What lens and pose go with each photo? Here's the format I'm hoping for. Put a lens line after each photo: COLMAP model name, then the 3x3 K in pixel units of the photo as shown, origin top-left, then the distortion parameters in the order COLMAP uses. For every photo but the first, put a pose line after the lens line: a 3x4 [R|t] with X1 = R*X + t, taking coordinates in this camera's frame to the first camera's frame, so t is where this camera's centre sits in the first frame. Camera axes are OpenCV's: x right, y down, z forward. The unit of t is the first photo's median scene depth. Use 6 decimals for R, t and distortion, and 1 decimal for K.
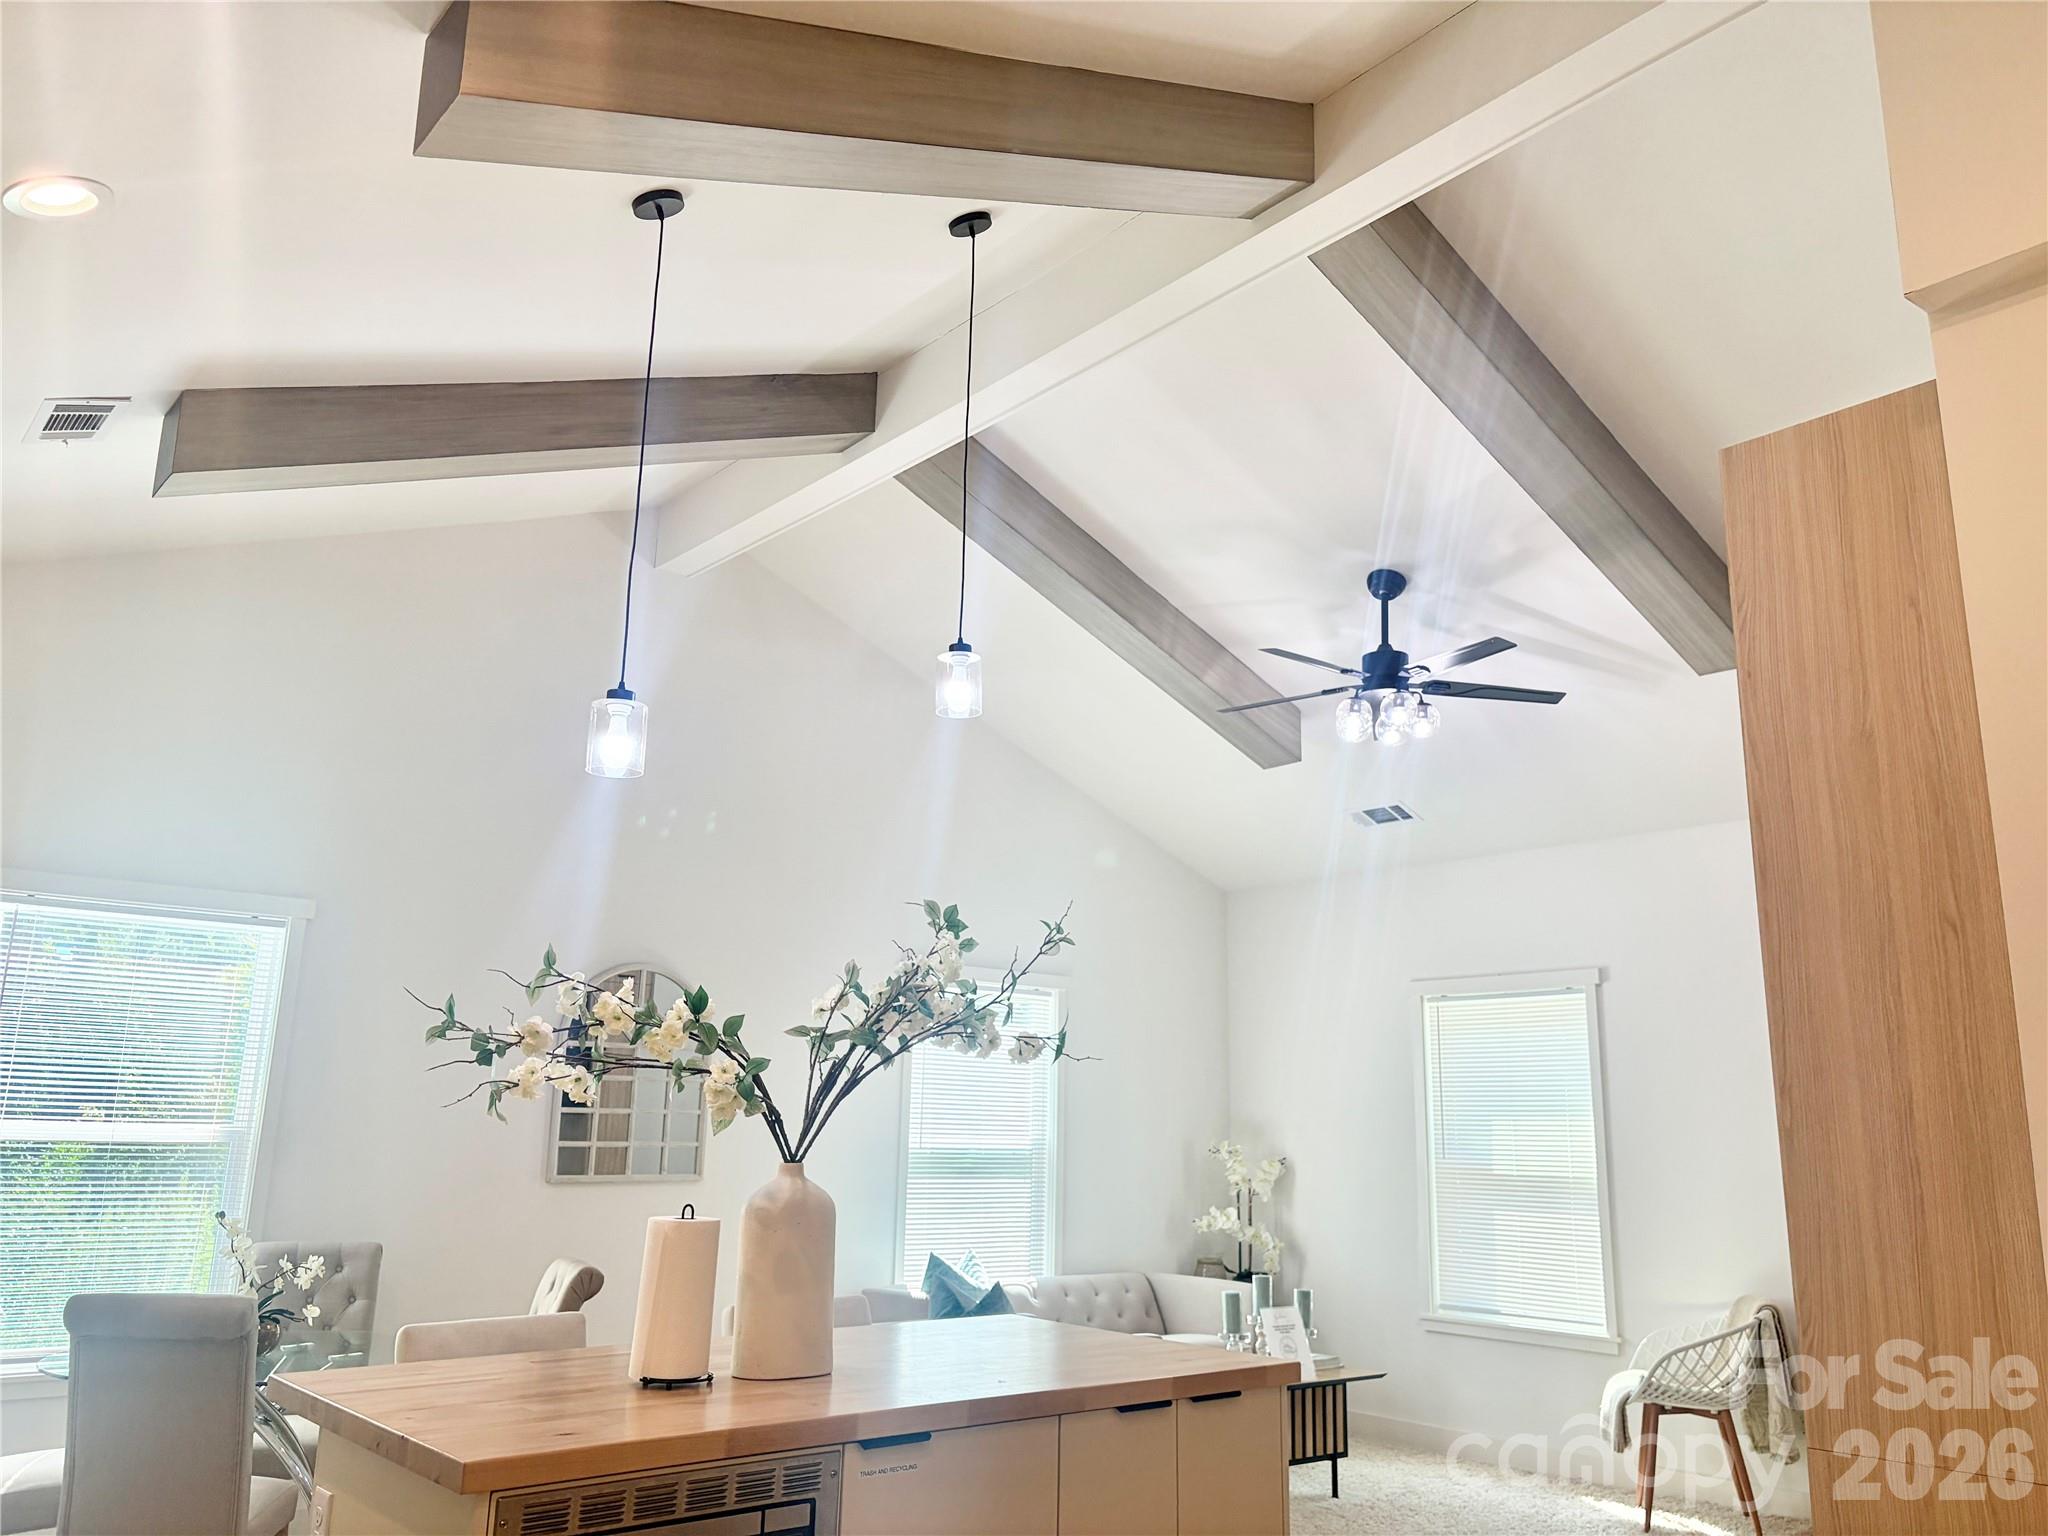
lens RADIAL K [[1531.8, 0, 1034.9], [0, 1531.8, 786.6], [0, 0, 1]] dist [0.058587, -0.069027]
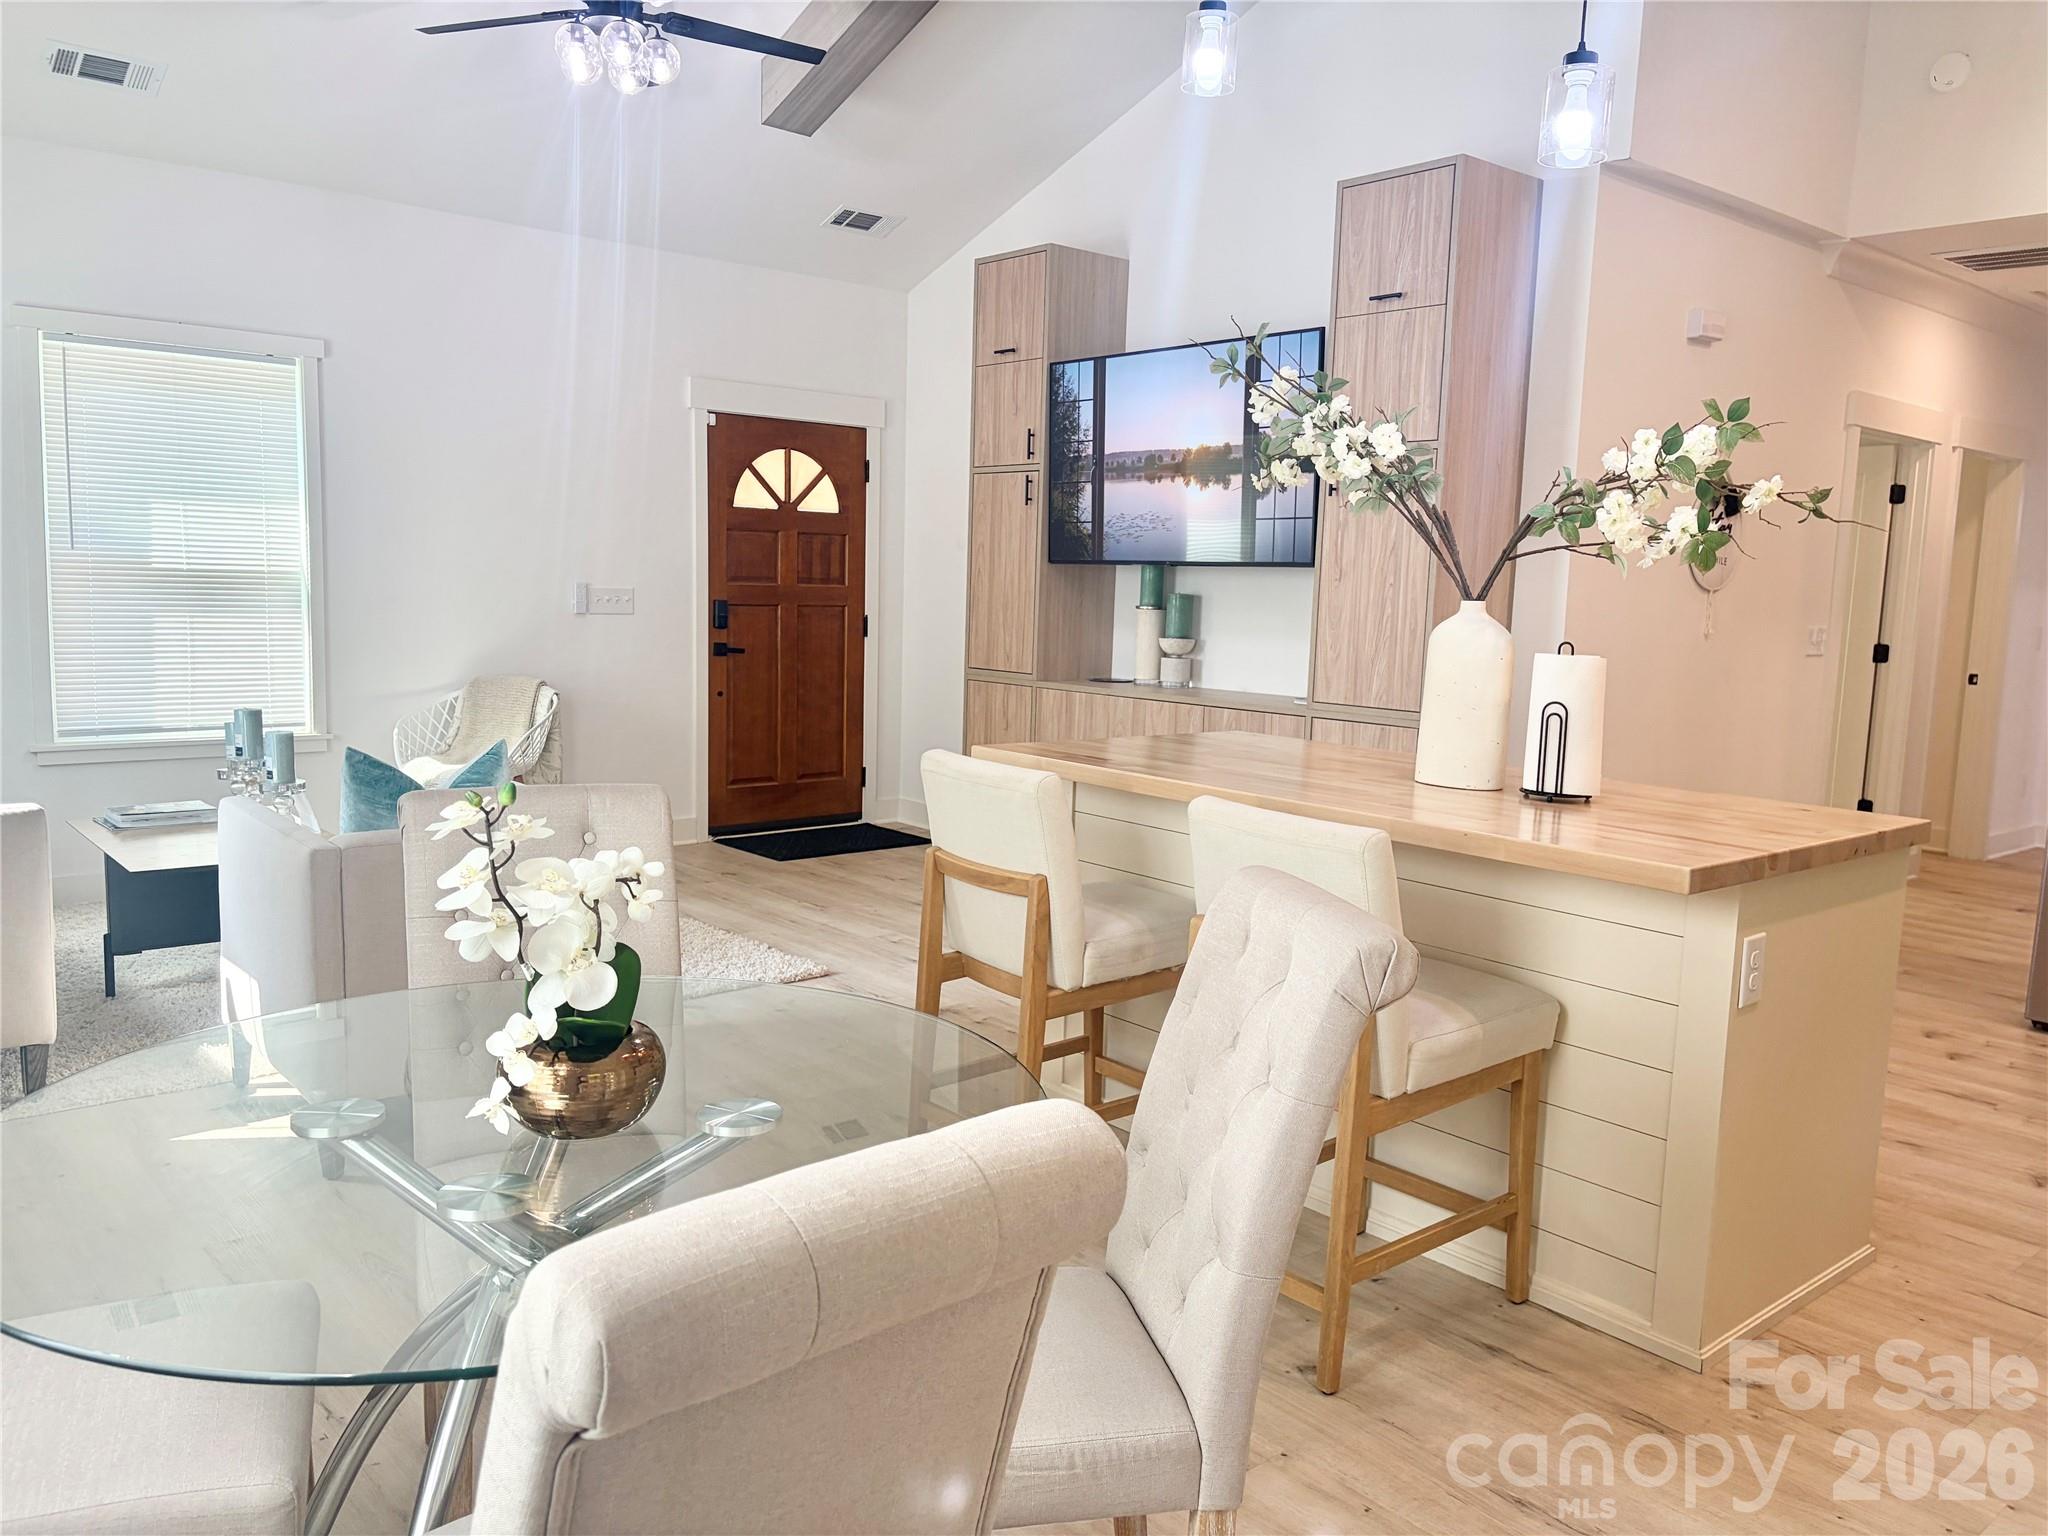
lens RADIAL K [[1531.8, 0, 1030.7], [0, 1531.8, 769.0], [0, 0, 1]] dist [0.058587, -0.069027]
pose [[0.005469, -0.147246, 0.989085, -0.535143], [-0.254748, 0.956261, 0.143768, 0.119311], [-0.966992, -0.252753, -0.032281, 0.562649]]
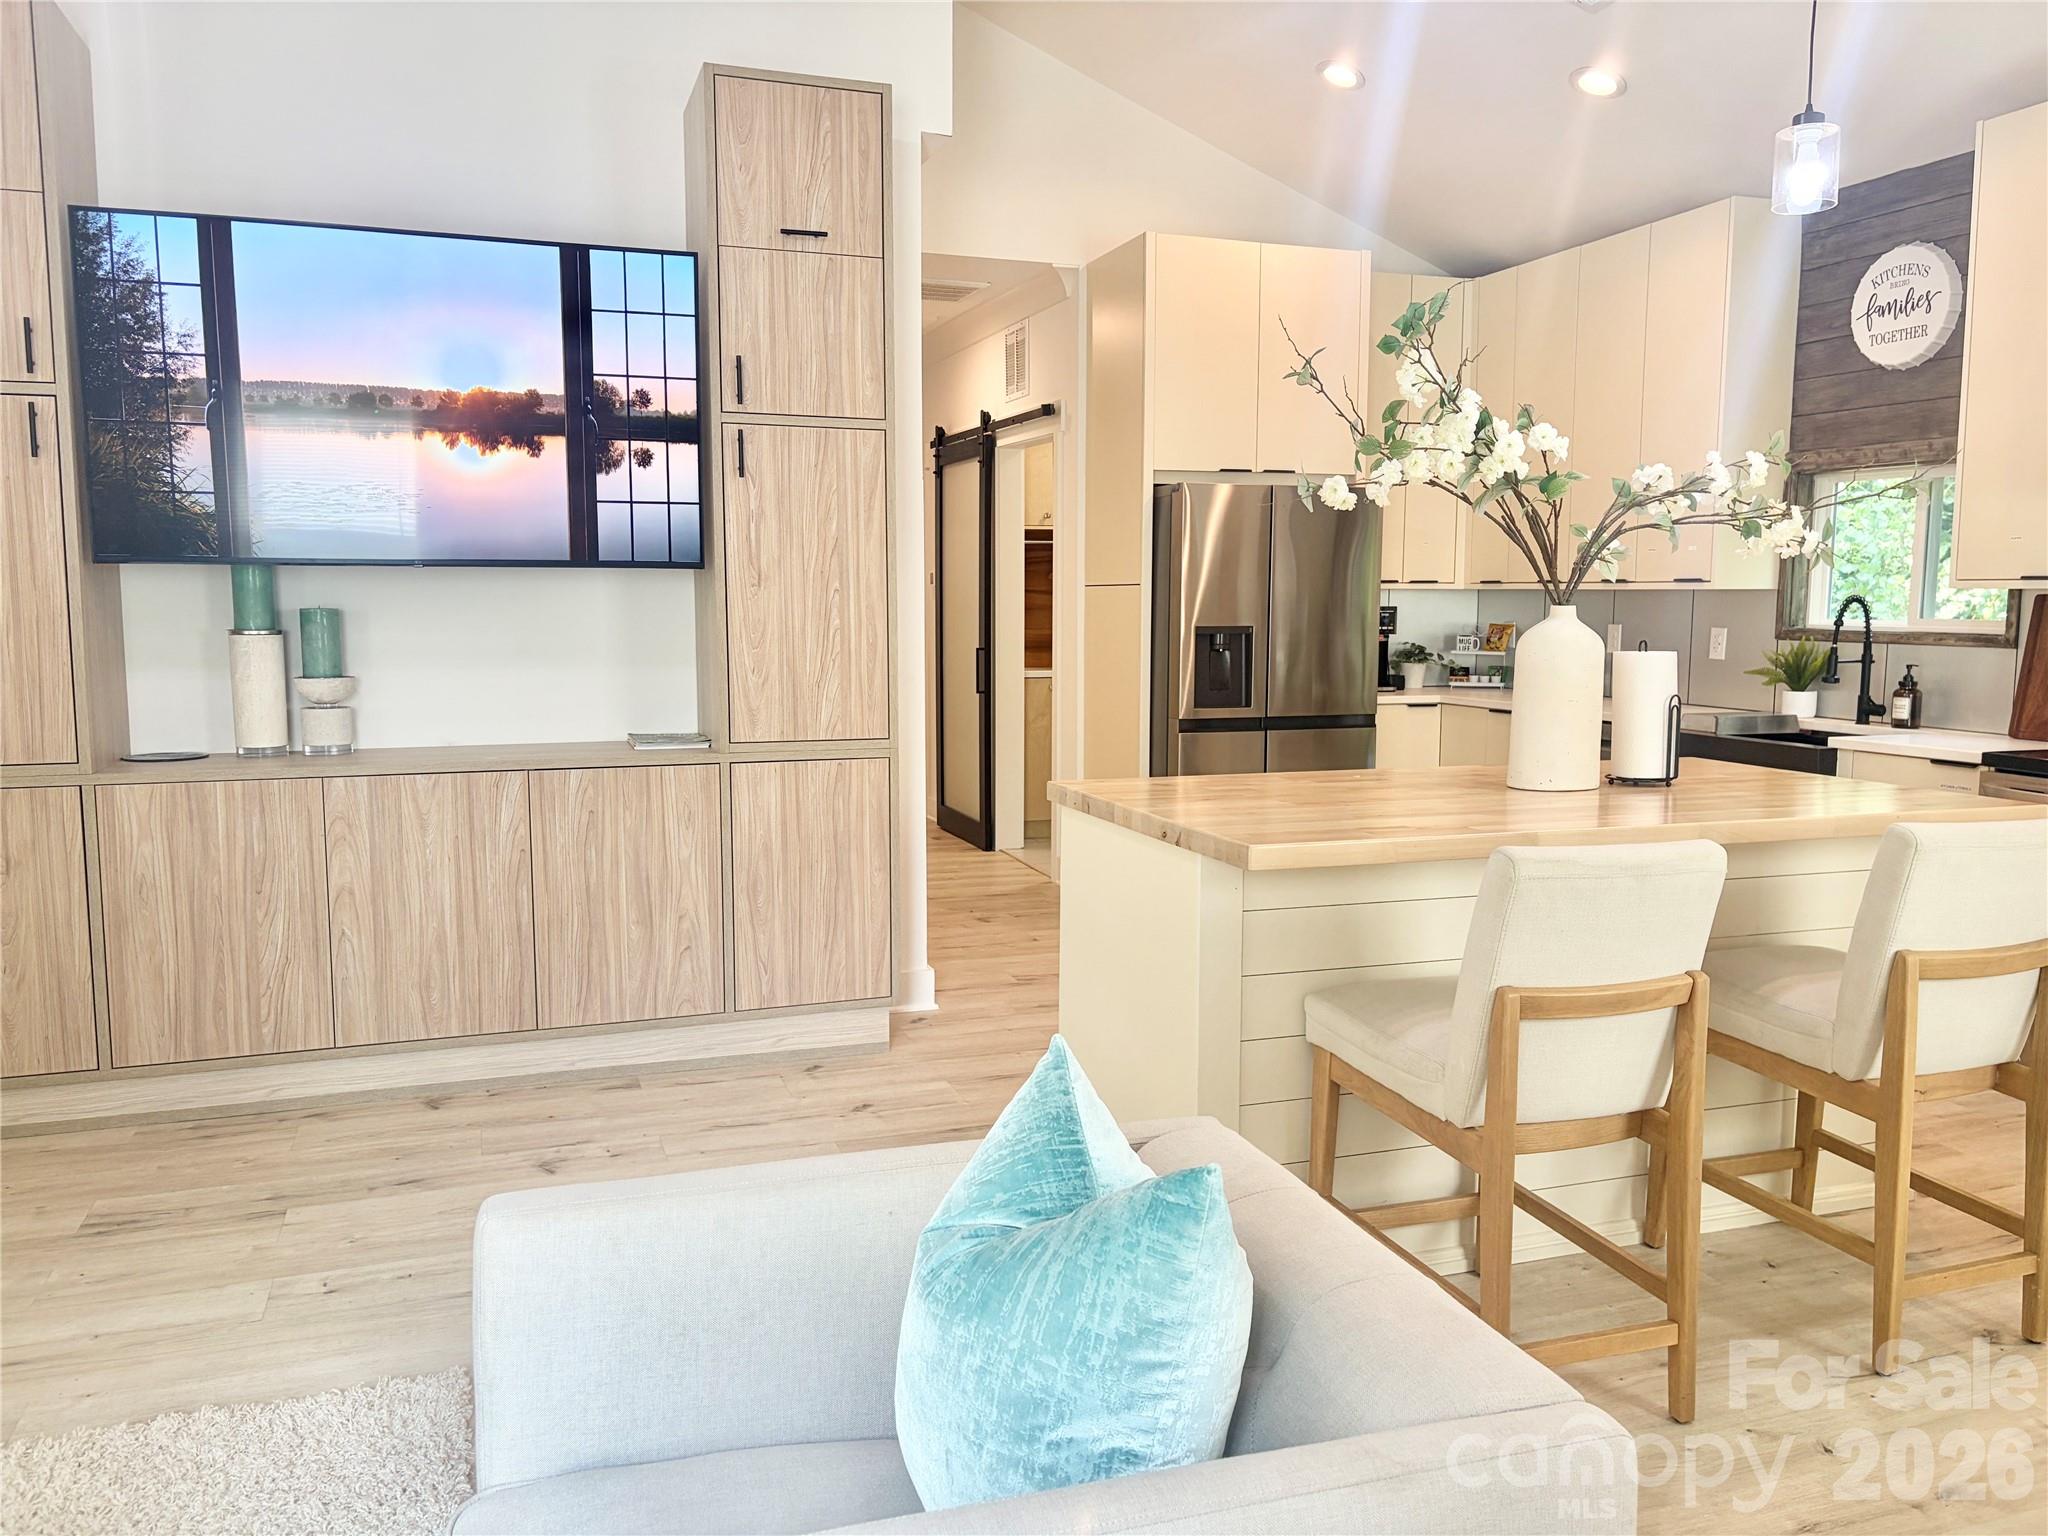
lens RADIAL K [[1531.8, 0, 1034.1], [0, 1531.8, 766.5], [0, 0, 1]] dist [0.058587, -0.069027]
pose [[-0.929802, -0.066261, 0.362048, -0.082480], [-0.105802, 0.990262, -0.090482, 0.214084], [-0.352527, -0.122436, -0.927758, 0.926520]]
